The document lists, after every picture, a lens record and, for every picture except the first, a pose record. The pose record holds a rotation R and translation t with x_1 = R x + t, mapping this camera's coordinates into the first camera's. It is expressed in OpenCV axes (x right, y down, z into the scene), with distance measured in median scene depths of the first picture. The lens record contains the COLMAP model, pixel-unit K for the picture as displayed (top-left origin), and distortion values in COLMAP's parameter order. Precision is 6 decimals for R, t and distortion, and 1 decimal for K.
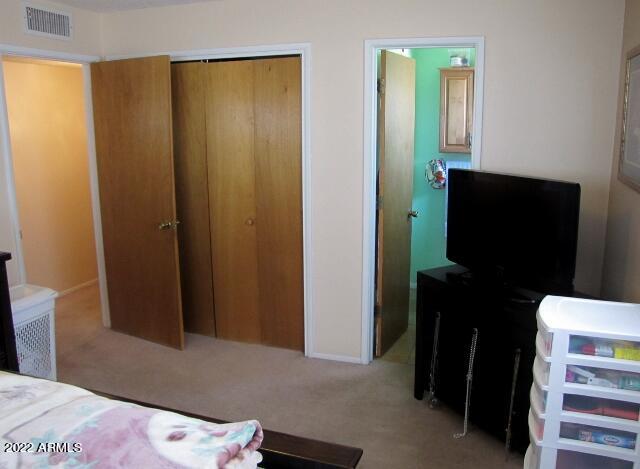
lens RADIAL K [[539.8, 0, 320.0], [0, 539.8, 234.5], [0, 0, 1]] dist [-0.148198, -0.002188]
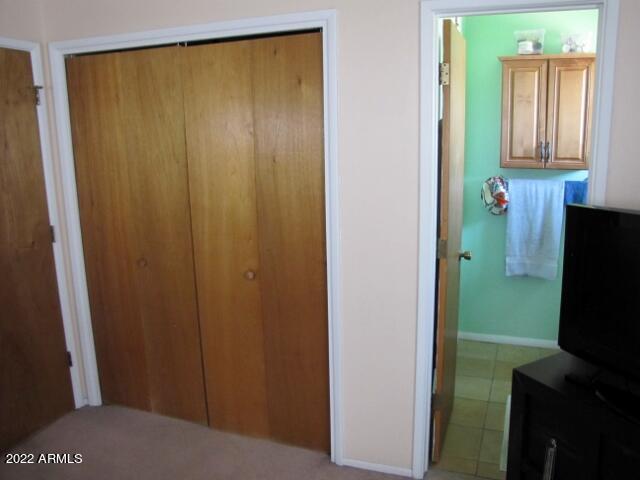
lens RADIAL K [[527.2, 0, 329.5], [0, 527.2, 240.4], [0, 0, 1]] dist [-0.135064, 0.014034]
pose [[0.999914, -0.012035, -0.005281, -0.023328], [0.012055, 0.999920, 0.003857, -0.069346], [0.005234, -0.003921, 0.999979, 0.319932]]
